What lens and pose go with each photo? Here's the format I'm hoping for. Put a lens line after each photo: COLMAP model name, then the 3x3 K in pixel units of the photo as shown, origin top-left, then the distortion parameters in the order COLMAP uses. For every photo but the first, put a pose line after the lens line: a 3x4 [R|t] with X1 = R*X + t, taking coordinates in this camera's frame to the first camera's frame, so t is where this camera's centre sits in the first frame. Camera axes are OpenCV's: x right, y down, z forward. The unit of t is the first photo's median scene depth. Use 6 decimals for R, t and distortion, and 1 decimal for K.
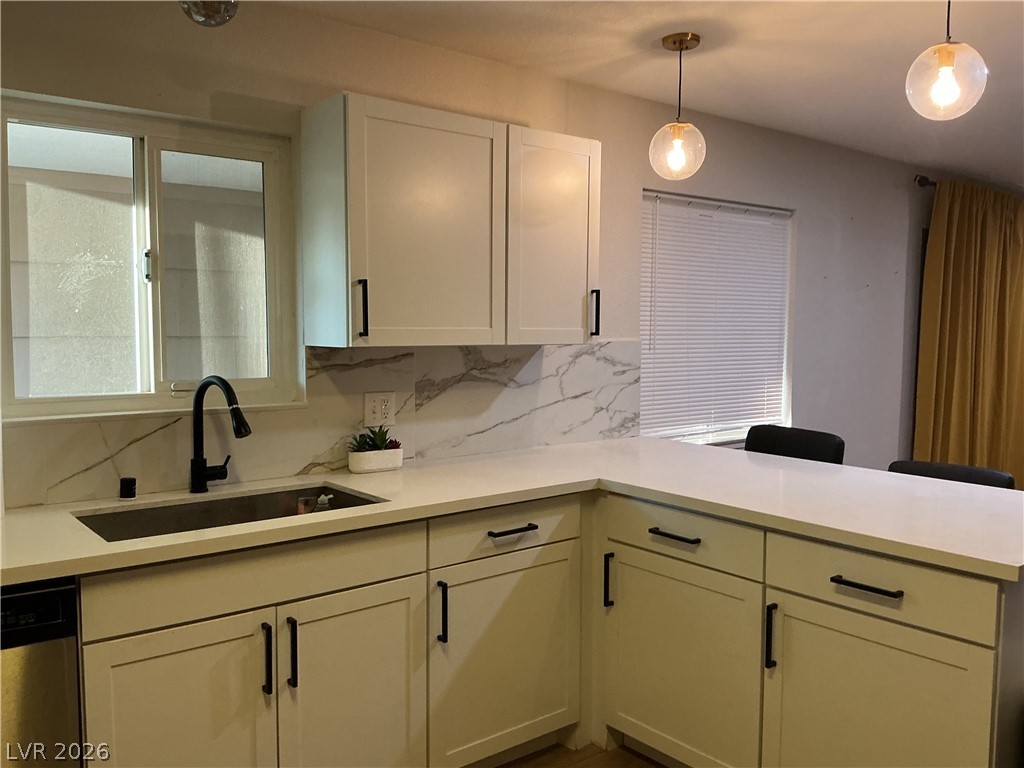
lens RADIAL K [[852.8, 0, 504.9], [0, 852.8, 388.4], [0, 0, 1]] dist [0.127759, -0.273854]
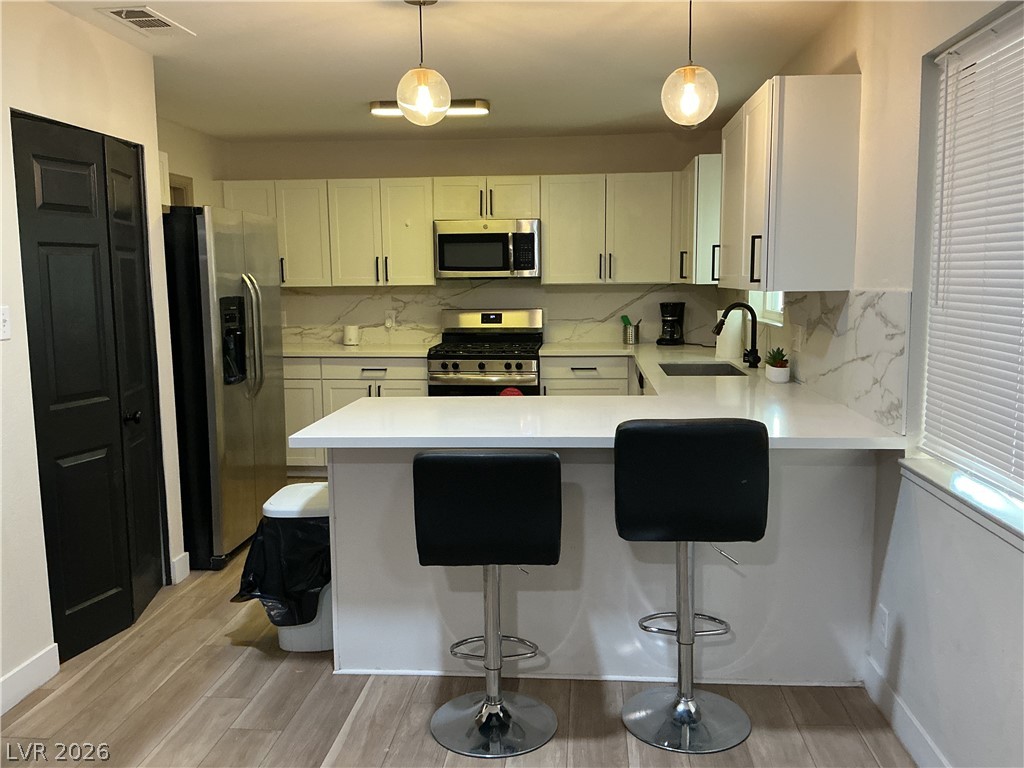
lens RADIAL K [[852.8, 0, 506.6], [0, 852.8, 386.2], [0, 0, 1]] dist [0.127759, -0.273854]
pose [[-0.693385, 0.096561, -0.714068, 0.997987], [-0.041771, 0.983927, 0.173614, -0.101812], [0.719356, 0.150209, -0.678207, 1.444223]]
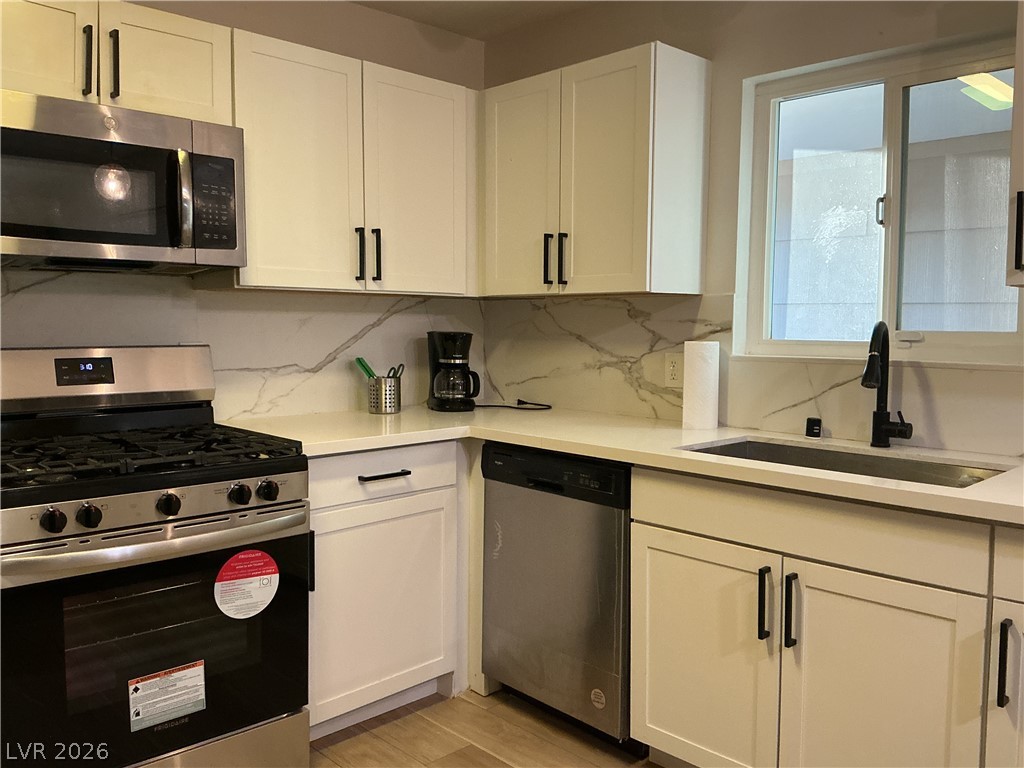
lens RADIAL K [[852.8, 0, 510.2], [0, 852.8, 384.3], [0, 0, 1]] dist [0.127759, -0.273854]
pose [[0.097142, 0.071134, -0.992725, 0.418360], [-0.075192, 0.995117, 0.063947, 0.017616], [0.992426, 0.068433, 0.102017, 0.391599]]
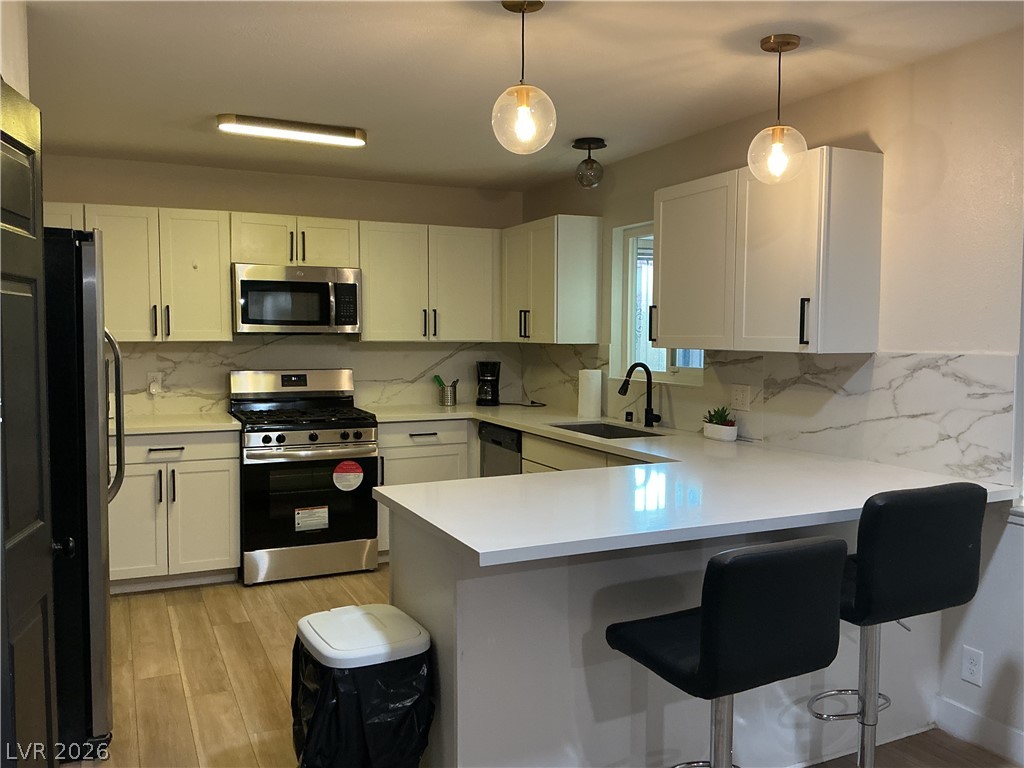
lens RADIAL K [[852.8, 0, 510.9], [0, 852.8, 386.1], [0, 0, 1]] dist [0.127759, -0.273854]
pose [[-0.235391, 0.059076, -0.970104, 1.130861], [-0.072550, 0.994298, 0.078153, -0.065348], [0.969189, 0.088777, -0.229763, 0.879058]]
